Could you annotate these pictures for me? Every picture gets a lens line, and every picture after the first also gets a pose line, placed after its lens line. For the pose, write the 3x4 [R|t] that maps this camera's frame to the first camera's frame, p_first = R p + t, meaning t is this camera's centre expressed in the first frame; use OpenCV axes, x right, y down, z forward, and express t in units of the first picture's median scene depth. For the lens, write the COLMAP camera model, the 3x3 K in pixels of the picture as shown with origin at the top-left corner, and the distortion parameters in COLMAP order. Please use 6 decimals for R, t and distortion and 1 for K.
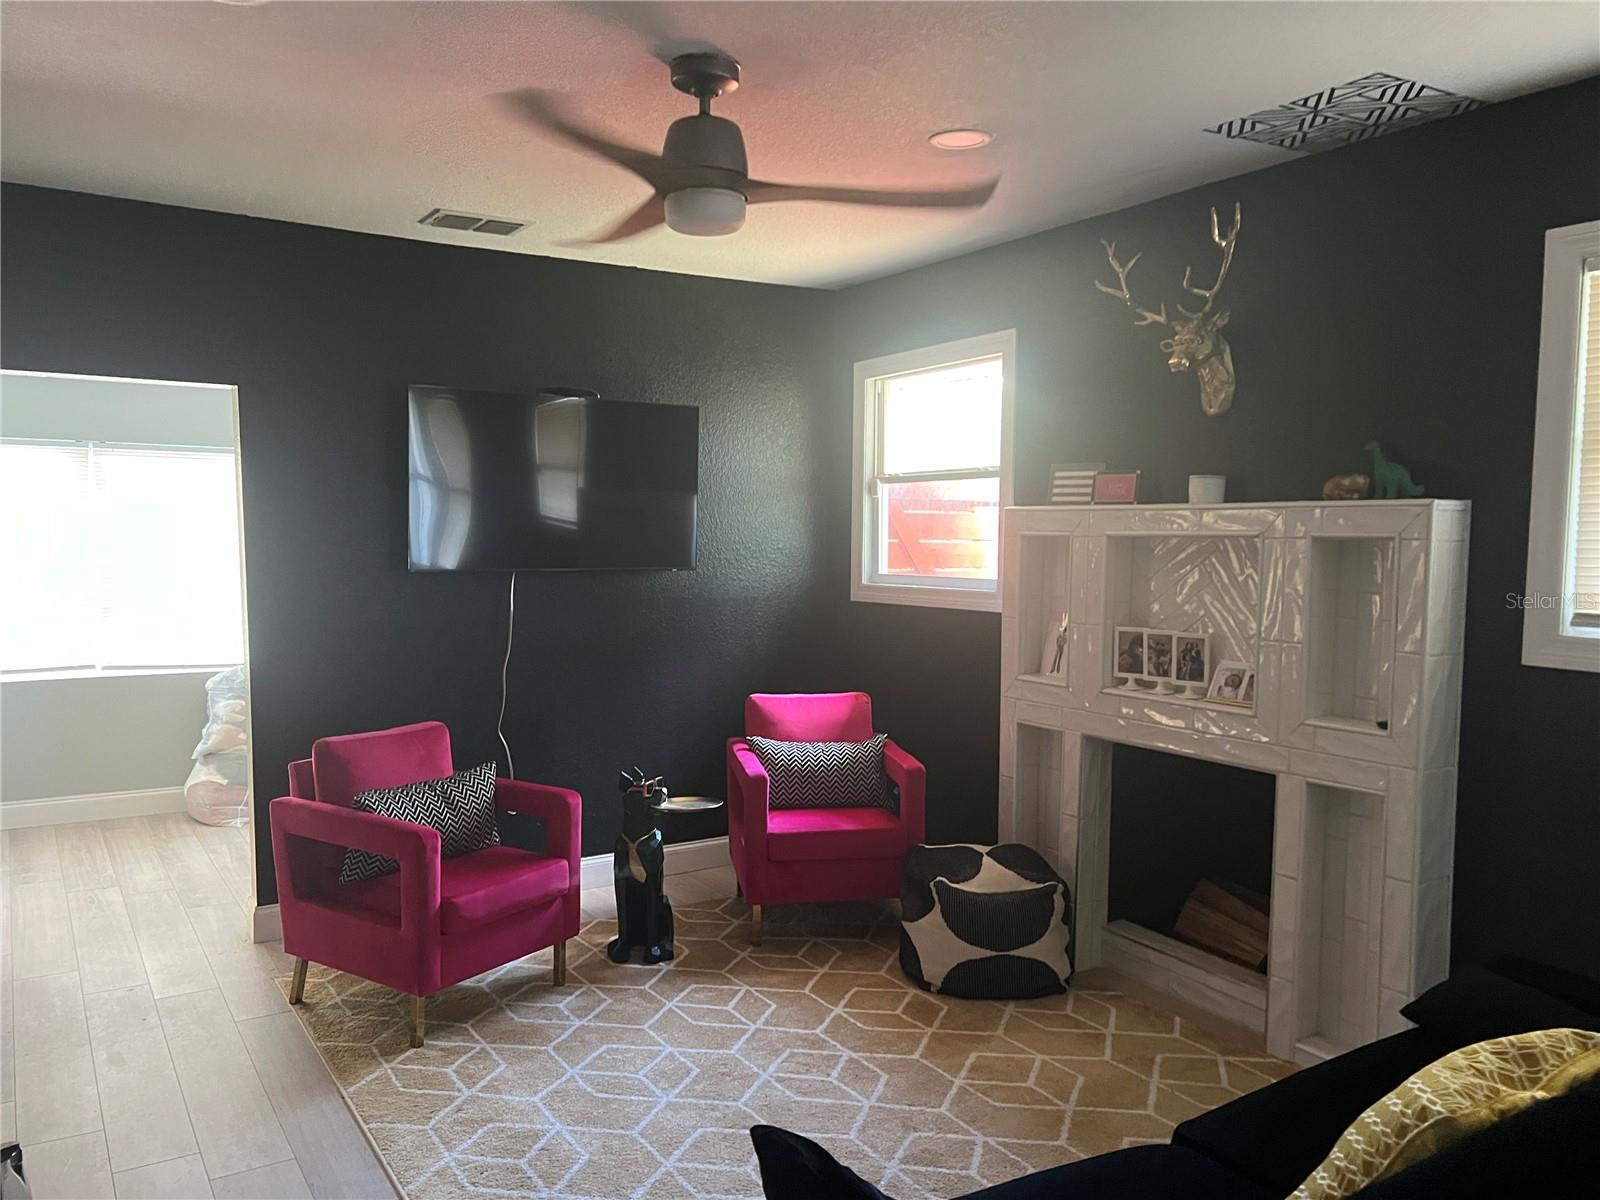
lens RADIAL K [[1190.1, 0, 800.0], [0, 1190.1, 600.0], [0, 0, 1]] dist [0.002414, -0.000212]
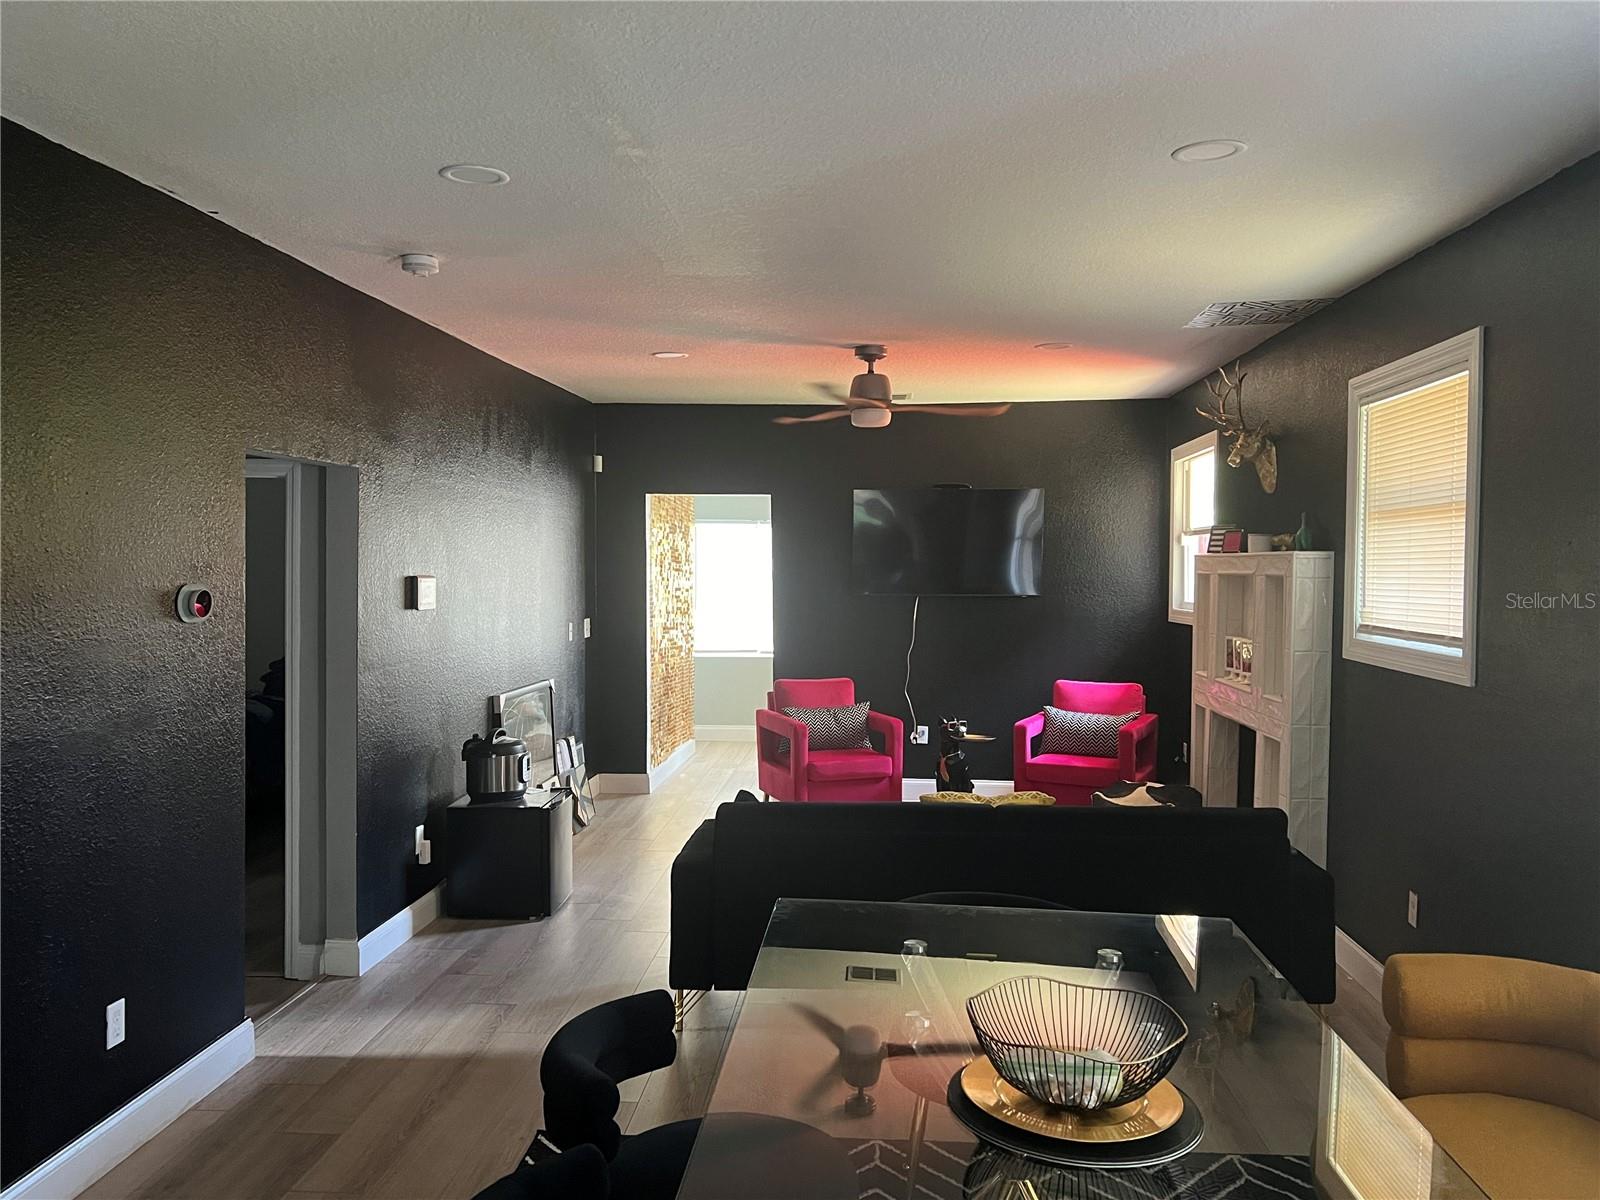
lens RADIAL K [[1255.3, 0, 800.0], [0, 1255.3, 600.0], [0, 0, 1]] dist [-0.000326, -0.000259]
pose [[0.790161, 0.012216, -0.612778, 0.797236], [-0.032441, 0.999233, -0.021912, 0.028530], [0.612041, 0.037193, 0.789951, -0.539694]]
